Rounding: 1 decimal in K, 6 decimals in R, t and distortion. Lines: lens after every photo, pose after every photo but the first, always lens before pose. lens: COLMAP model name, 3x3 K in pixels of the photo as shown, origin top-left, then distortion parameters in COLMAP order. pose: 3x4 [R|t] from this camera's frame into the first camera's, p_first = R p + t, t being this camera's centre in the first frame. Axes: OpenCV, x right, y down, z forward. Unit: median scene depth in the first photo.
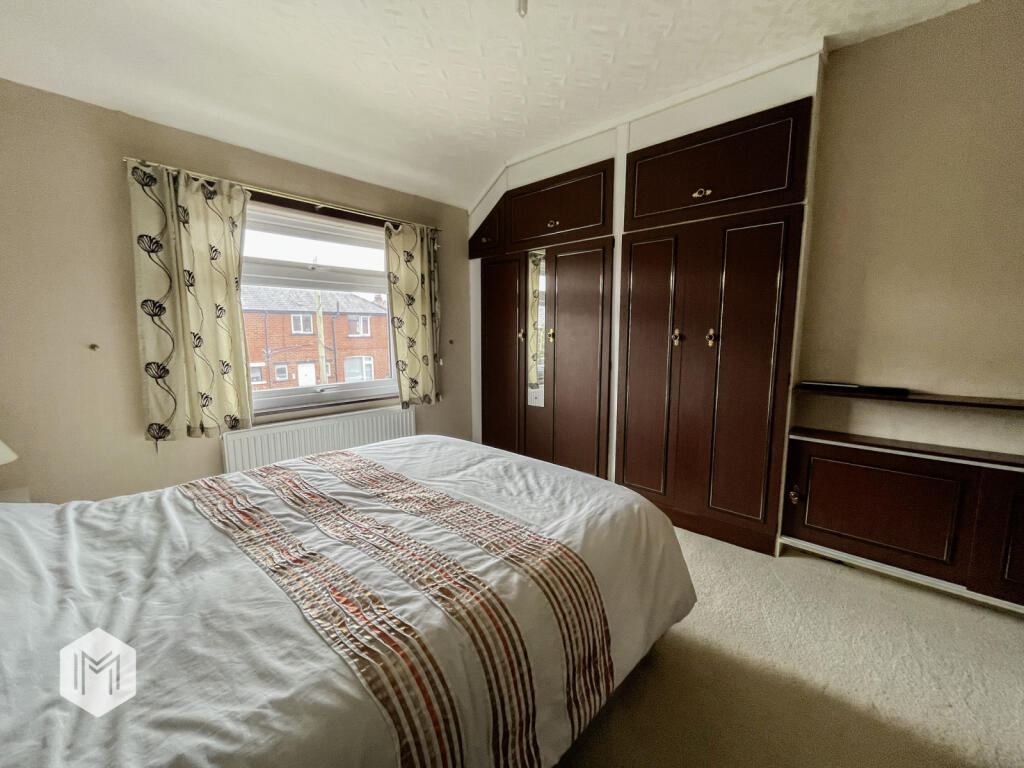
lens RADIAL K [[418.5, 0, 509.6], [0, 418.5, 385.7], [0, 0, 1]] dist [-0.009345, -0.000009]
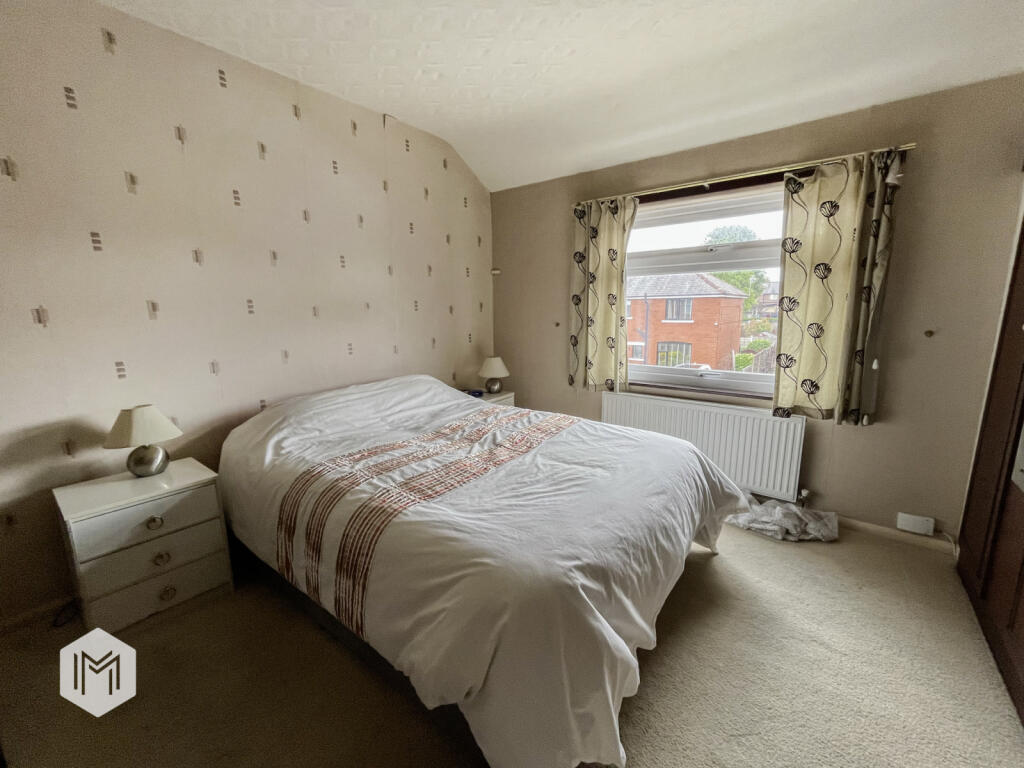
lens RADIAL K [[418.5, 0, 509.4], [0, 418.5, 385.9], [0, 0, 1]] dist [-0.009345, -0.000009]
pose [[0.069771, 0.174240, -0.982228, 0.690062], [-0.118508, 0.979103, 0.165268, -0.102507], [0.990499, 0.104871, 0.088962, 0.655077]]
